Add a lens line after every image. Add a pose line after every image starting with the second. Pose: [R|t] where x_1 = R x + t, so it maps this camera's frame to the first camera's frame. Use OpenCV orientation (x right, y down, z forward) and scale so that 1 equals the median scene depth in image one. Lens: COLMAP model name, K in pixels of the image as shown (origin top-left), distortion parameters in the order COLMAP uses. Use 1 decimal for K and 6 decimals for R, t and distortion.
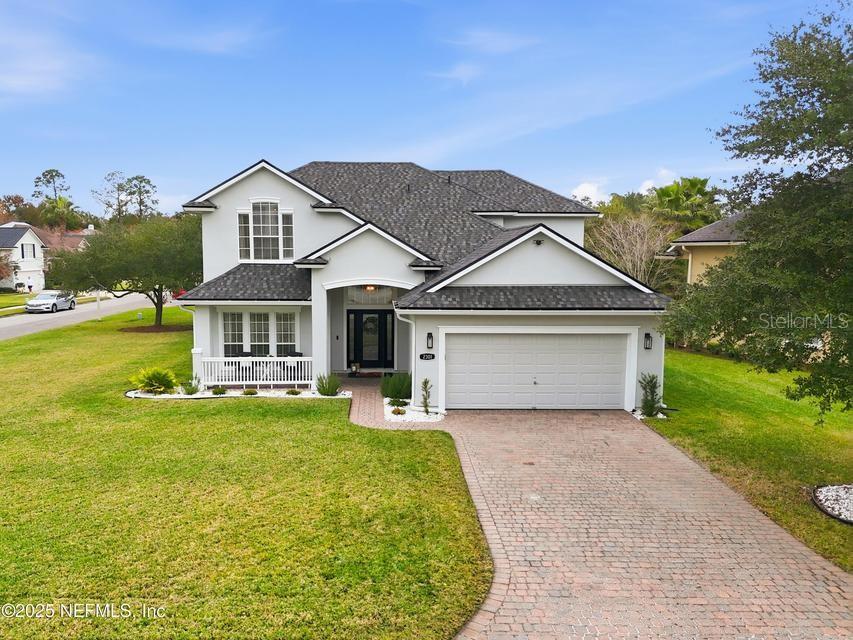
lens RADIAL K [[670.7, 0, 393.1], [0, 670.7, 316.2], [0, 0, 1]] dist [0.065227, -0.047185]
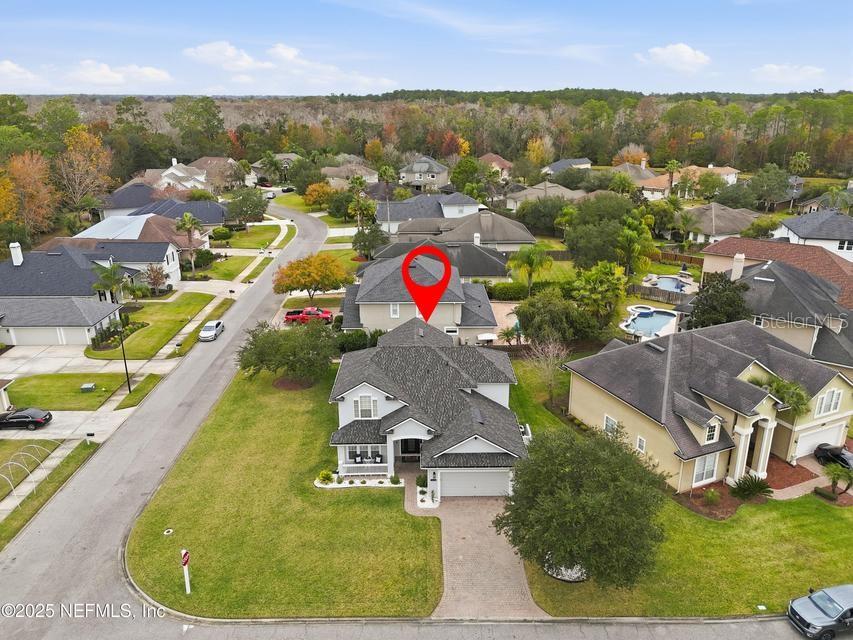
lens RADIAL K [[620.4, 0, 431.6], [0, 620.4, 301.2], [0, 0, 1]] dist [0.064557, -0.042834]
pose [[0.999991, -0.004248, 0.000132, 0.046872], [0.004130, 0.978525, 0.206089, -1.128805], [-0.001004, -0.206086, 0.978533, -1.245049]]
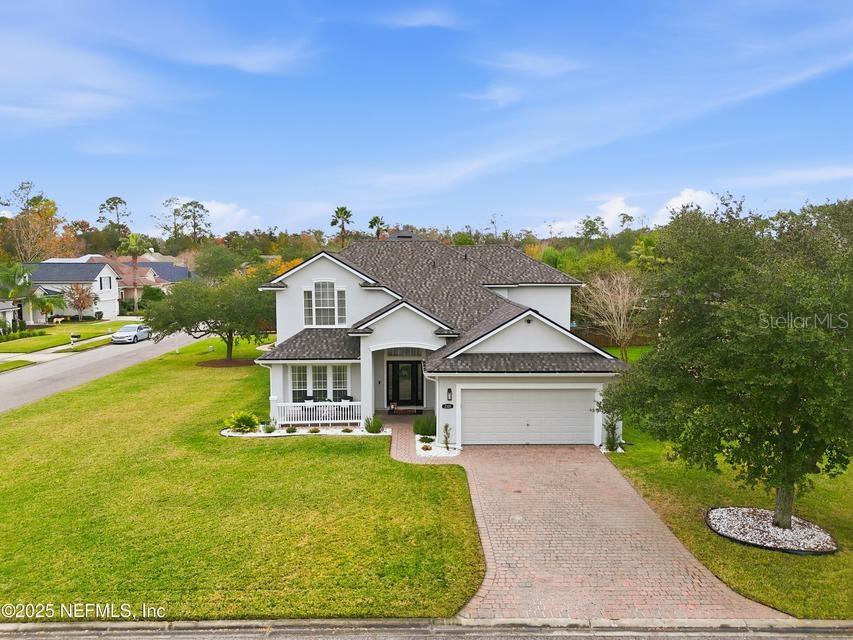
lens RADIAL K [[620.4, 0, 427.2], [0, 620.4, 310.7], [0, 0, 1]] dist [0.064557, -0.042834]
pose [[0.999973, -0.005427, 0.004893, 0.004691], [0.005514, 0.999823, -0.017984, -0.109958], [-0.004795, 0.018010, 0.999826, -0.253878]]
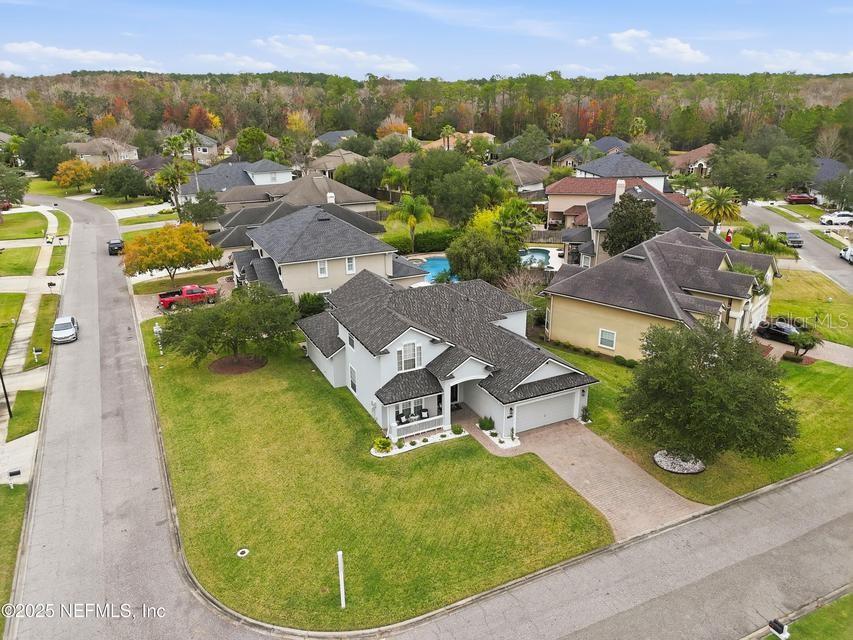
lens RADIAL K [[620.4, 0, 424.6], [0, 620.4, 299.1], [0, 0, 1]] dist [0.064557, -0.042834]
pose [[0.905450, -0.141577, 0.400144, -1.058159], [0.048621, 0.971122, 0.233576, -0.885740], [-0.421658, -0.192036, 0.886187, -0.766842]]
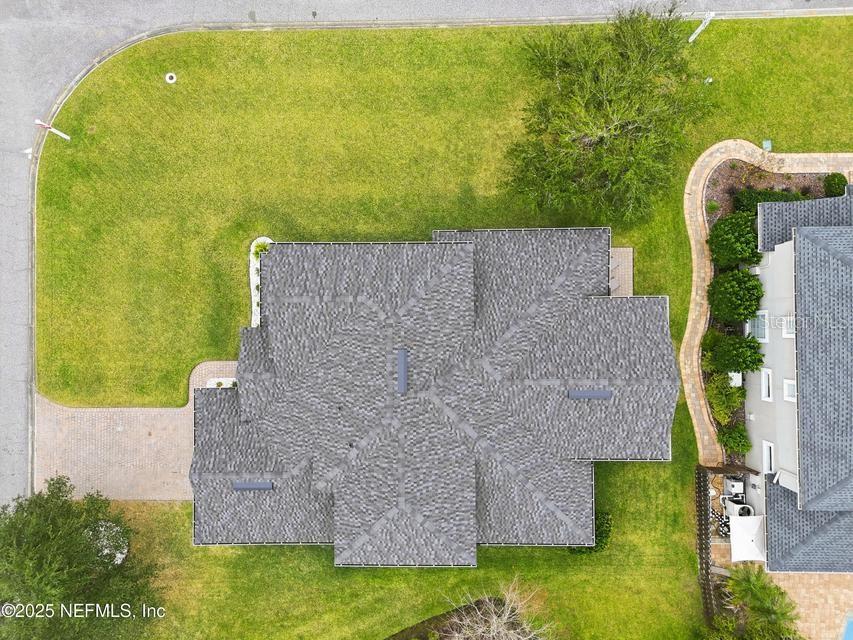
lens RADIAL K [[620.4, 0, 423.4], [0, 620.4, 323.7], [0, 0, 1]] dist [0.064557, -0.042834]
pose [[-0.010093, 0.999853, -0.013834, -0.156568], [-0.074220, 0.013047, 0.997157, -1.782999], [0.997191, 0.011091, 0.074078, 1.463797]]
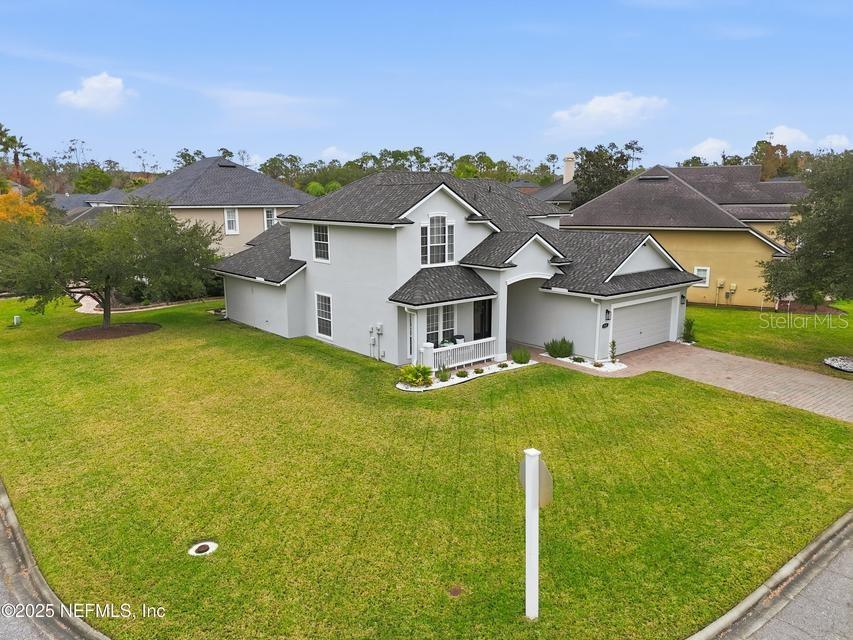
lens RADIAL K [[620.4, 0, 419.4], [0, 620.4, 315.1], [0, 0, 1]] dist [0.064557, -0.042834]
pose [[0.783792, -0.122117, 0.608899, -1.119813], [0.067141, 0.991392, 0.112401, -0.147530], [-0.617383, -0.047217, 0.785244, 0.163078]]
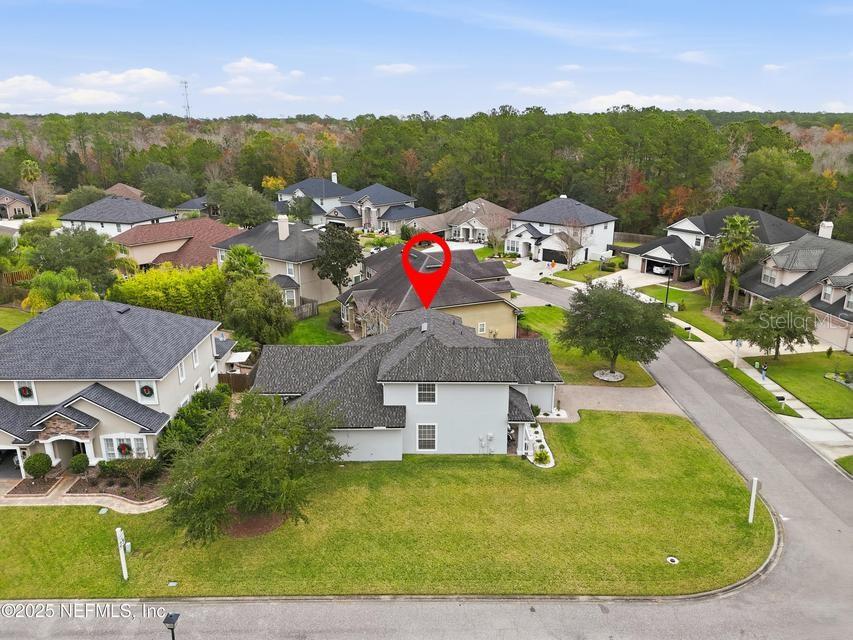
lens RADIAL K [[620.4, 0, 424.4], [0, 620.4, 321.6], [0, 0, 1]] dist [0.064557, -0.042834]
pose [[0.028511, -0.297847, 0.954188, -2.475850], [0.099276, 0.950700, 0.293792, -1.099538], [-0.994651, 0.086351, 0.056674, 1.388246]]
